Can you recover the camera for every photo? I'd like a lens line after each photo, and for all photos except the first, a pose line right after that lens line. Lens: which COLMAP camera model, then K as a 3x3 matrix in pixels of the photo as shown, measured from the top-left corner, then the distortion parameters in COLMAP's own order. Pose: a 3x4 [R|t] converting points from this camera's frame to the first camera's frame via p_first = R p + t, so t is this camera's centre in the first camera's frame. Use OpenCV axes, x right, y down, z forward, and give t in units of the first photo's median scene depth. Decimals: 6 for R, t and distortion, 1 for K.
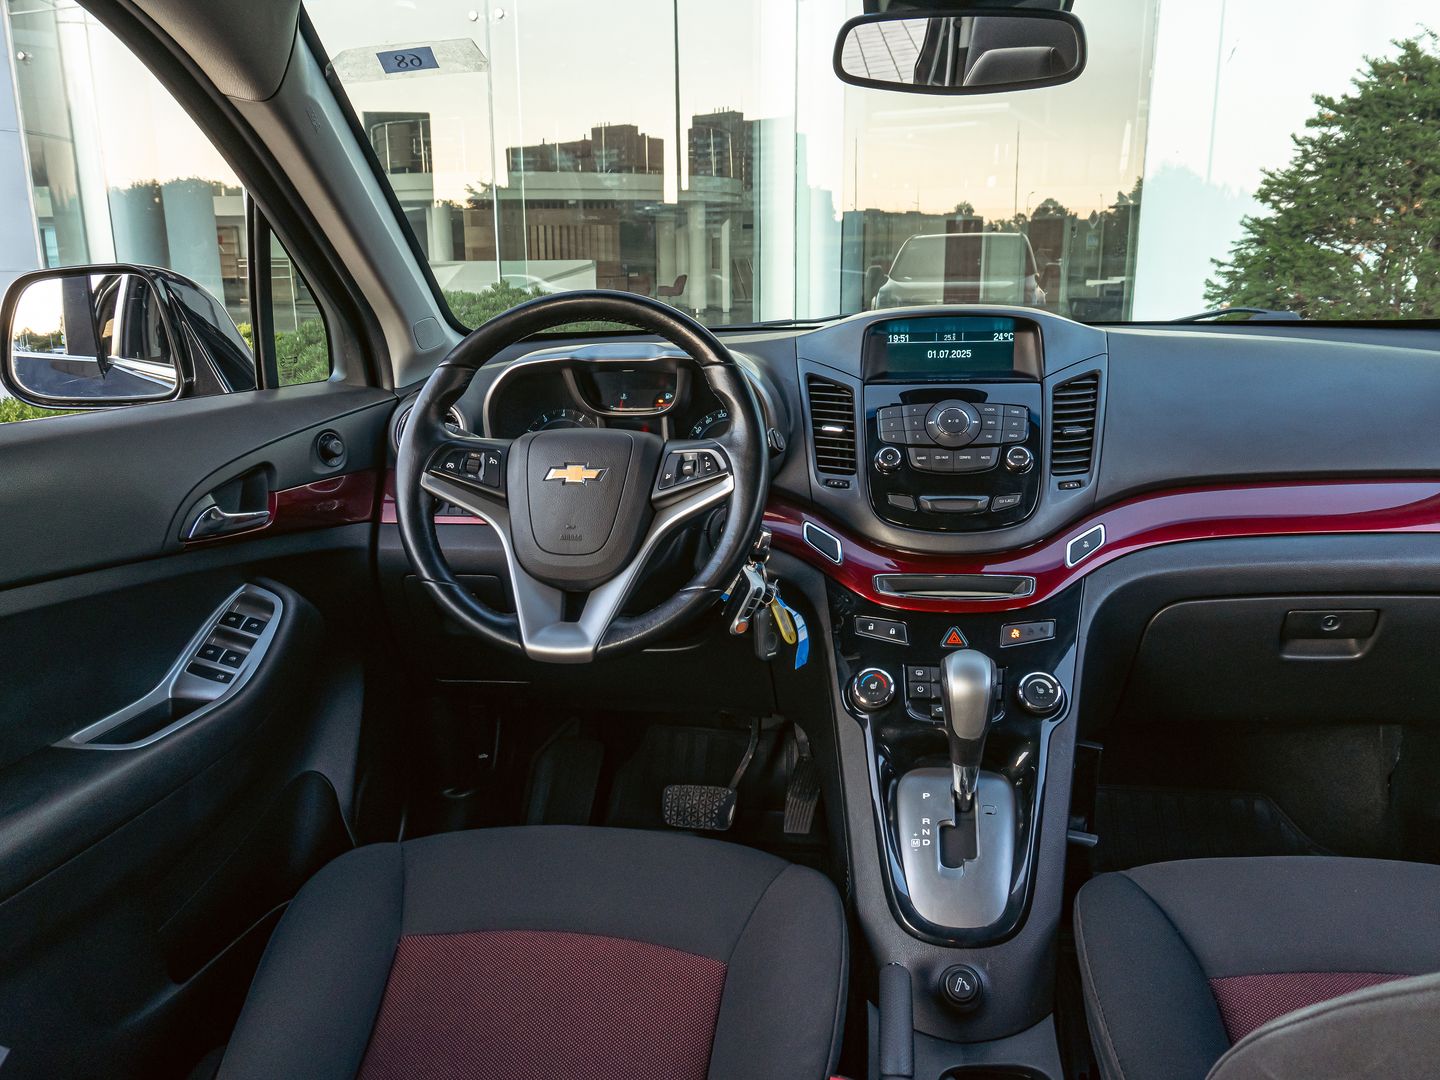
lens RADIAL K [[1024.4, 0, 726.5], [0, 1024.4, 548.0], [0, 0, 1]] dist [-0.037658, 0.005355]
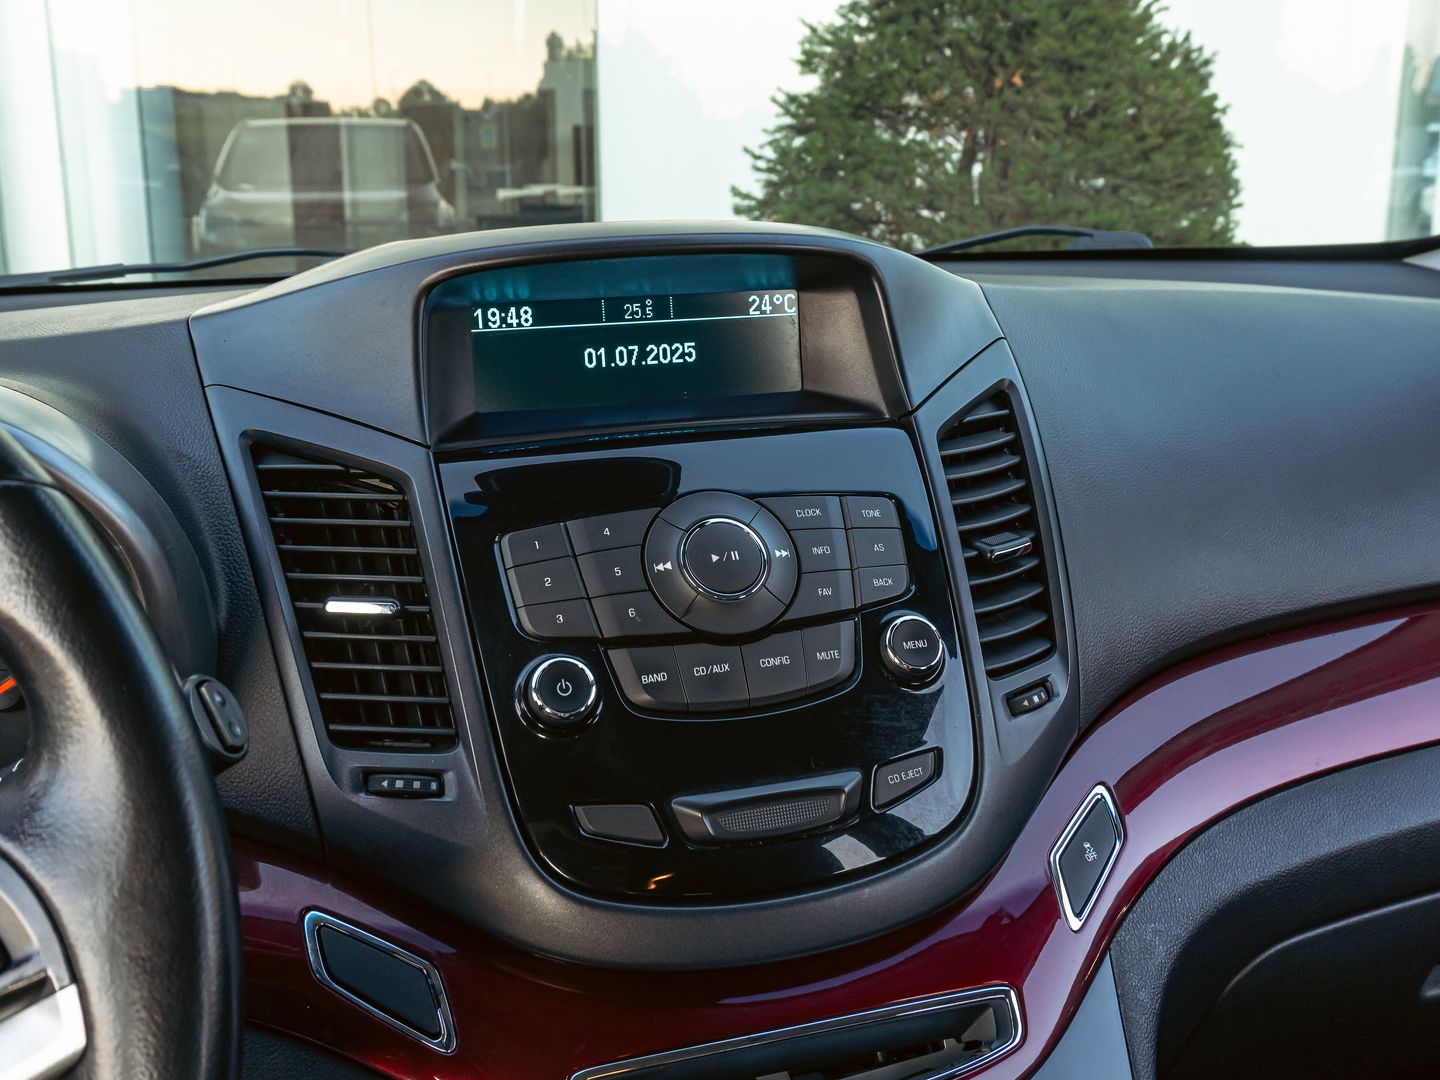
lens RADIAL K [[1572.8, 0, 738.2], [0, 1572.8, 564.6], [0, 0, 1]] dist [-0.003843, 0.000000]
pose [[0.895062, -0.101464, 0.434246, -0.004238], [0.111644, 0.993746, 0.002075, -0.122339], [-0.431741, 0.046624, 0.900792, 0.520823]]
